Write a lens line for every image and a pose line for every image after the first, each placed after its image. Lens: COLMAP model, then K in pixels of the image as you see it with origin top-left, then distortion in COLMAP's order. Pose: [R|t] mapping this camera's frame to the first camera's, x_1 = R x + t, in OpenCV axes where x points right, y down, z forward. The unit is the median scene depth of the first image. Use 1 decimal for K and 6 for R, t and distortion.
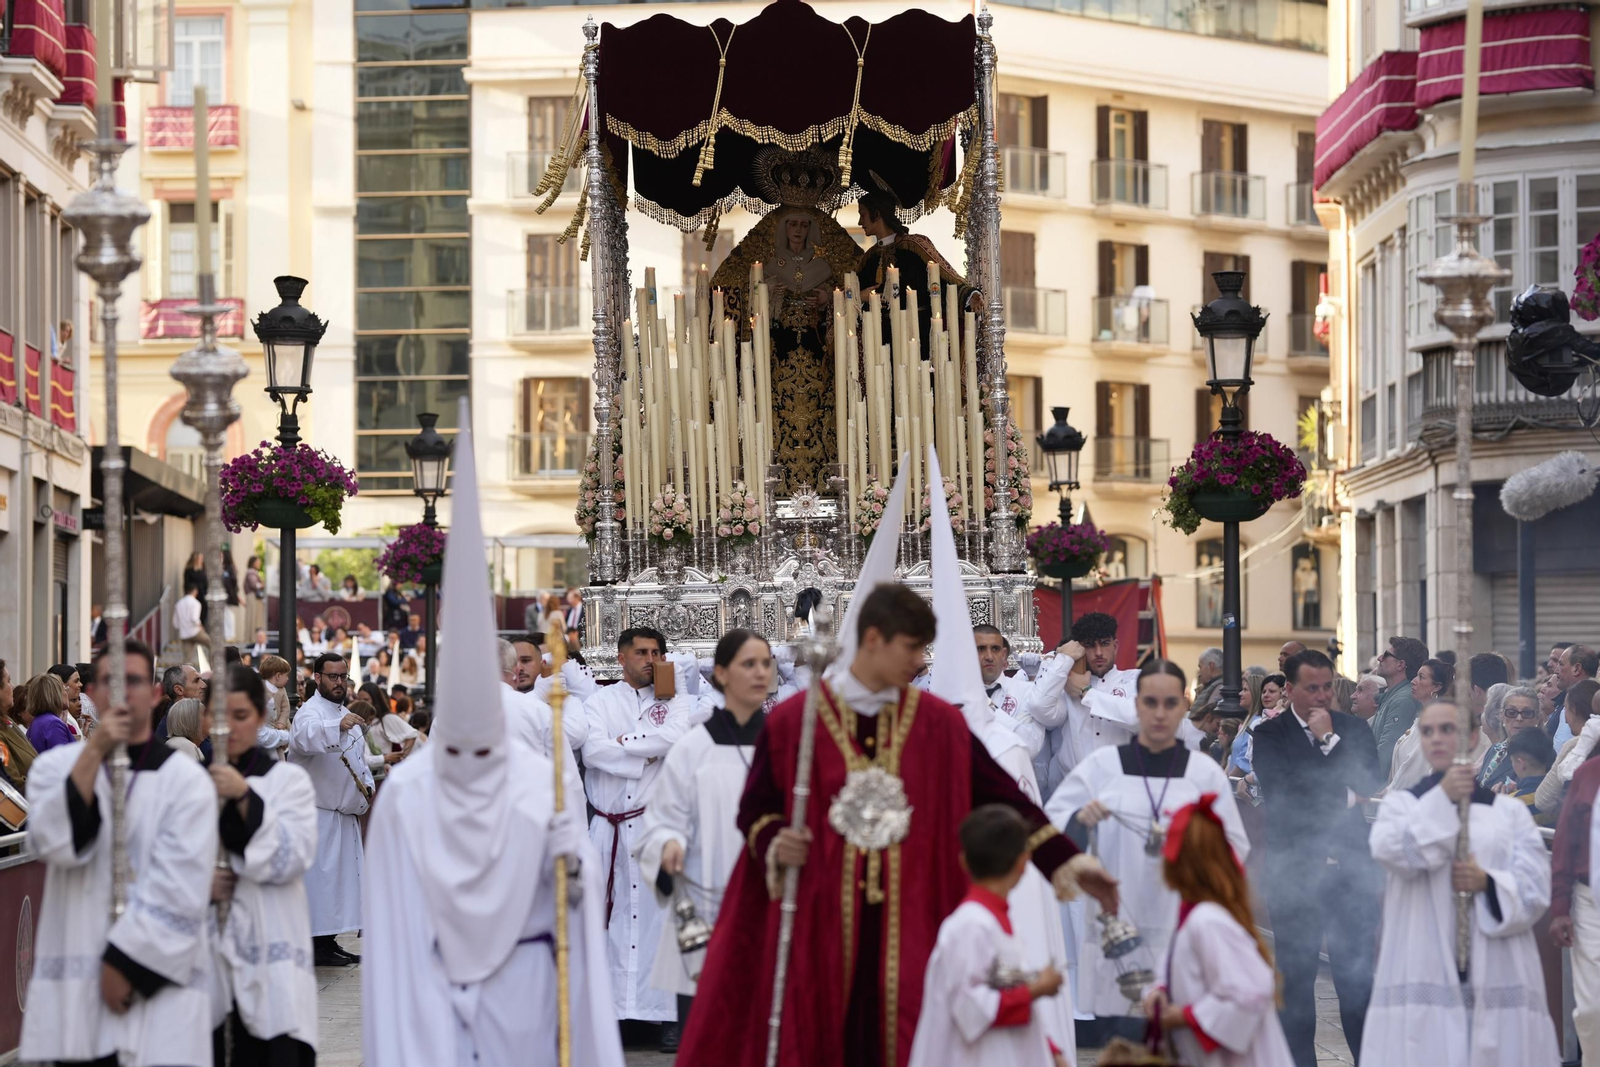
lens RADIAL K [[4576.1, 0, 801.2], [0, 4576.1, 537.6], [0, 0, 1]] dist [-0.040105, 0.000000]
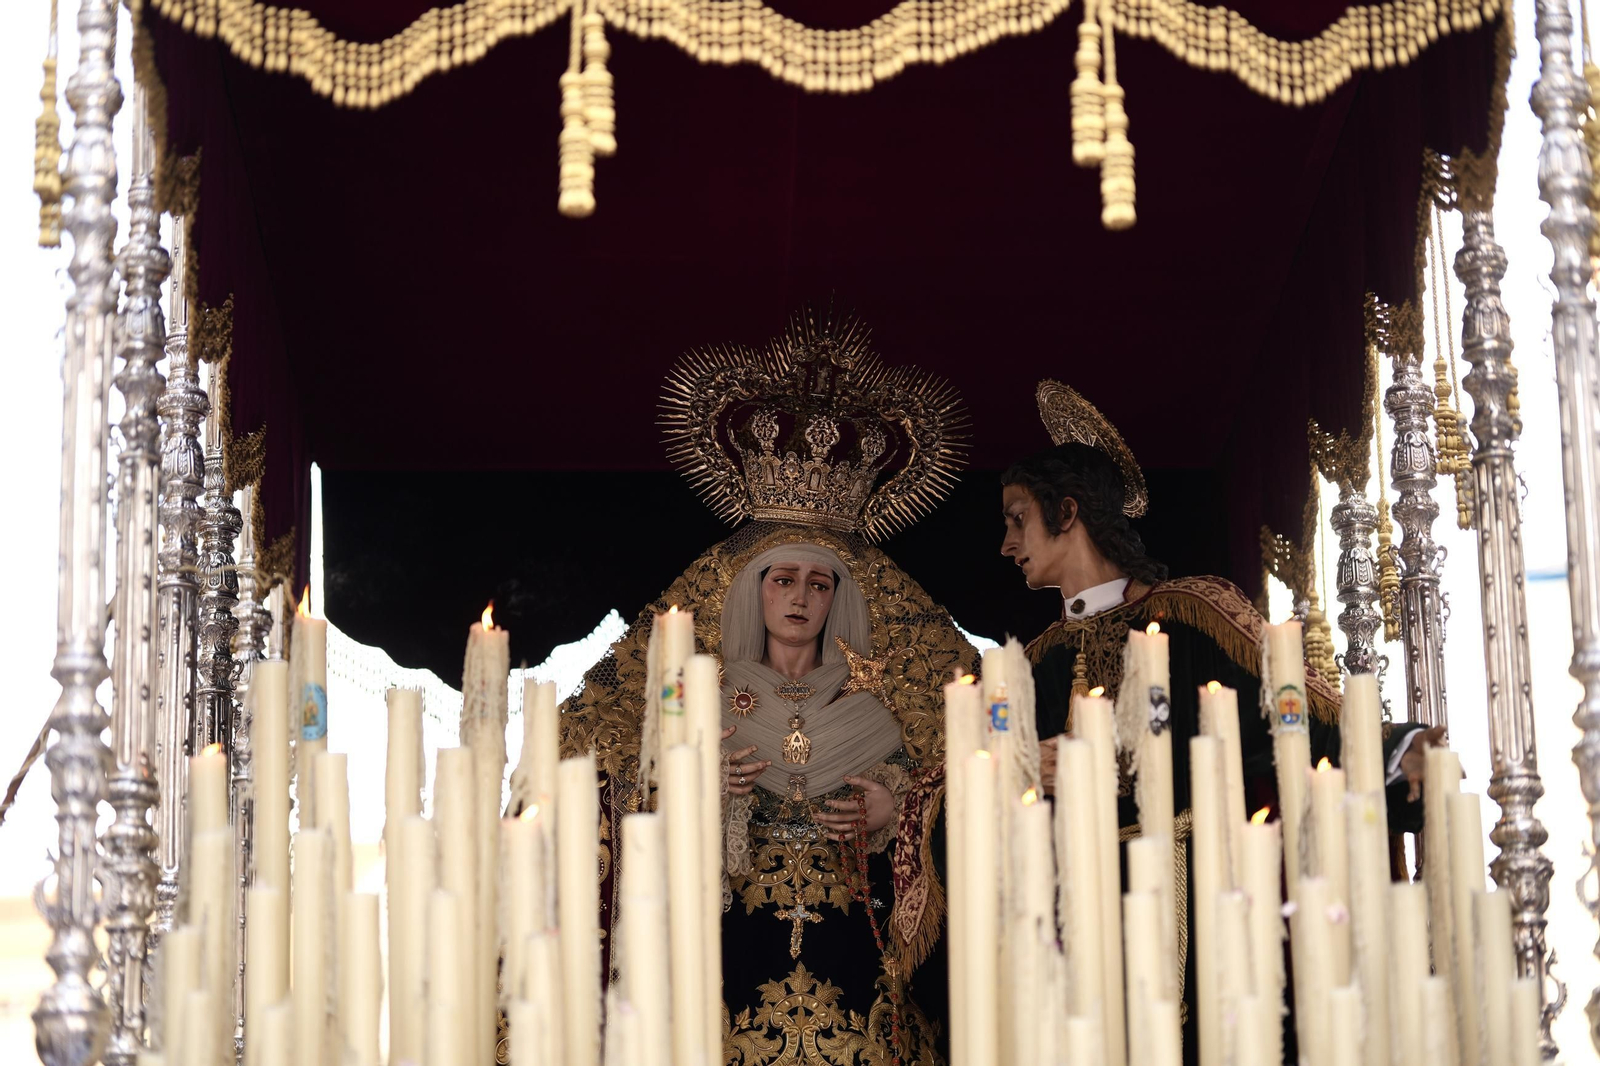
lens RADIAL K [[4576.1, 0, 799.1], [0, 4576.1, 533.7], [0, 0, 1]] dist [-0.040105, 0.000000]
pose [[0.999102, 0.024203, 0.034772, -0.011752], [-0.014063, 0.963674, -0.266711, 0.012418], [-0.039964, 0.265983, 0.963149, 0.697548]]
